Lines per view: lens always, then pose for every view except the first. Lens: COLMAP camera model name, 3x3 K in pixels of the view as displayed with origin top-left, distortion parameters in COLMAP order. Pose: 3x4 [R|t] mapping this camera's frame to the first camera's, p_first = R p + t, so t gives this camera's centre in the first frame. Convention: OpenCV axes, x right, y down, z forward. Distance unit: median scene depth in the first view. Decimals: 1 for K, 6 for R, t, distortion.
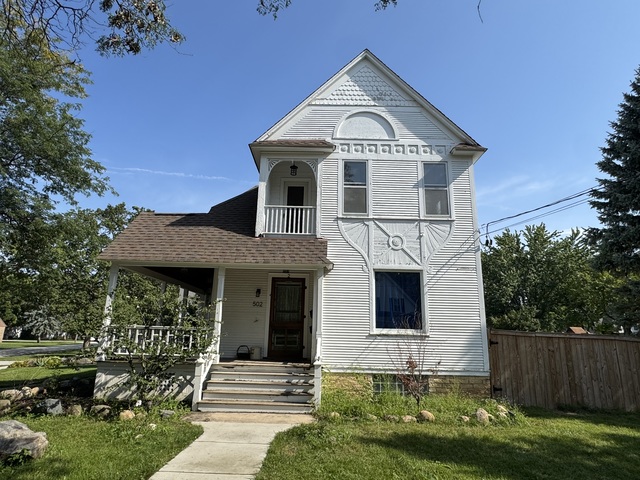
lens RADIAL K [[373.0, 0, 319.8], [0, 373.0, 241.9], [0, 0, 1]] dist [-0.000735, -0.000108]
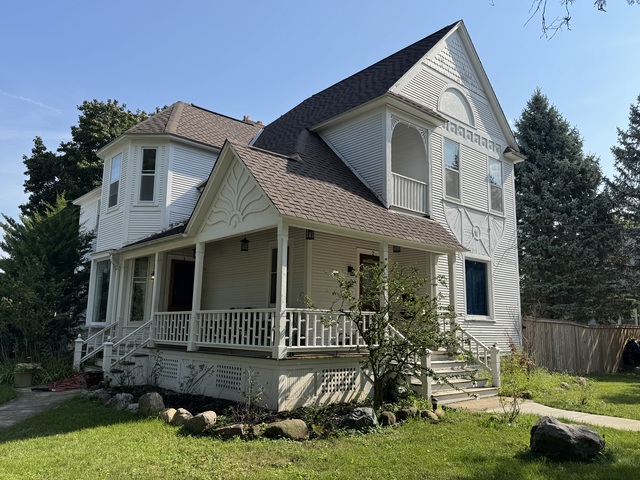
lens RADIAL K [[509.0, 0, 320.4], [0, 509.0, 238.4], [0, 0, 1]] dist [0.044813, -0.000059]
pose [[0.740367, 0.101754, 0.664456, -1.041739], [-0.166287, 0.985478, 0.034369, 0.040014], [-0.651310, -0.135936, 0.746536, 0.220551]]
